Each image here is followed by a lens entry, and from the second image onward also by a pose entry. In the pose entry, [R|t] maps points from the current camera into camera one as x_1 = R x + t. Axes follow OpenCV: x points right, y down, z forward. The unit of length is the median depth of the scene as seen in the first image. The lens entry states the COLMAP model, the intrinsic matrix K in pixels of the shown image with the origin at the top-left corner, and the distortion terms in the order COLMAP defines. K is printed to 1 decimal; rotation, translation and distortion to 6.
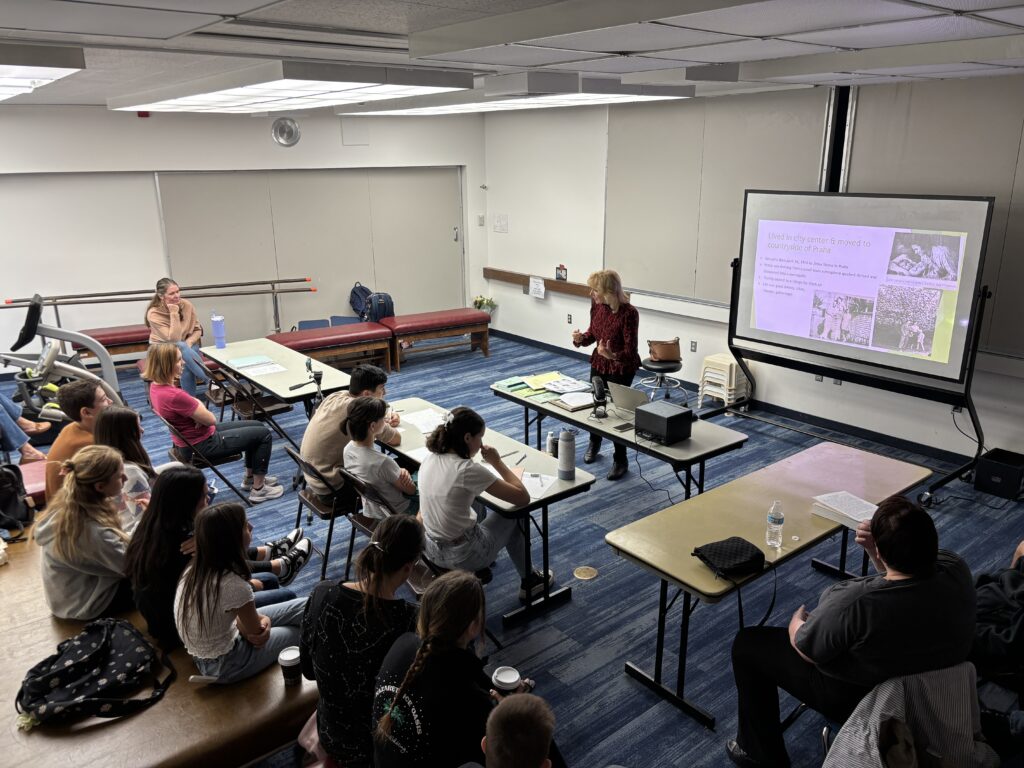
lens RADIAL K [[773.2, 0, 512.0], [0, 773.2, 386.1], [0, 0, 1]] dist [0.042324, -0.054204]
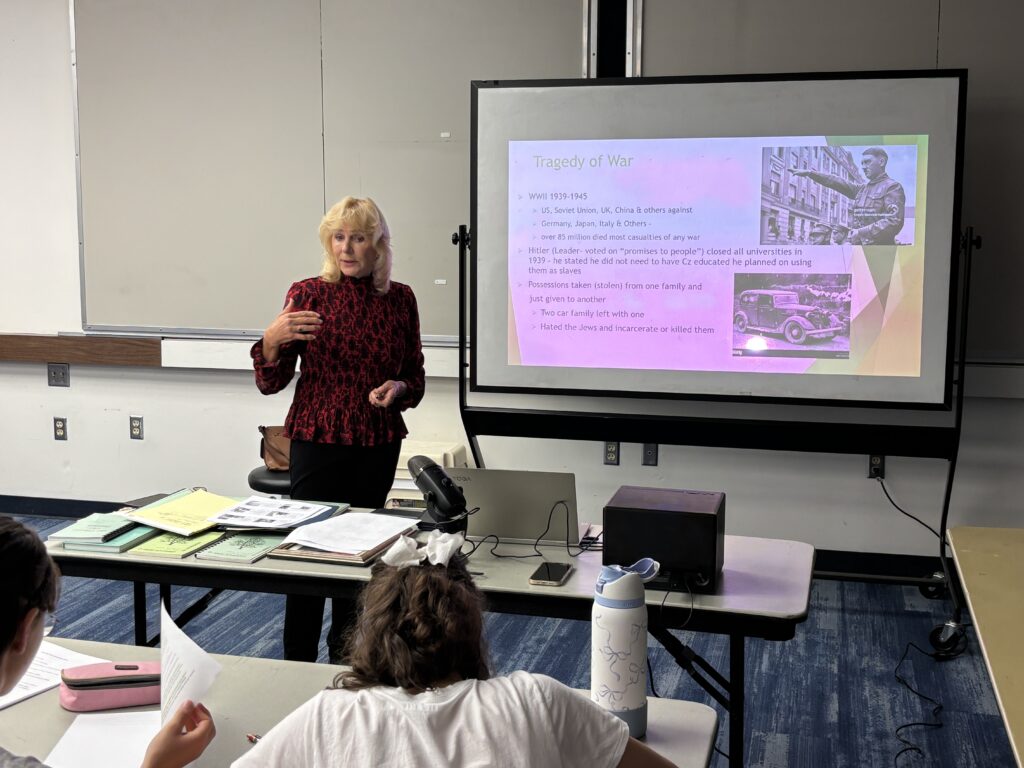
lens RADIAL K [[1295.7, 0, 511.3], [0, 1295.7, 380.2], [0, 0, 1]] dist [0.072901, -0.044248]
pose [[0.799328, -0.068637, 0.596962, -0.194401], [0.162080, 0.981260, -0.104202, 0.019879], [-0.578623, 0.180047, 0.795474, 0.414005]]
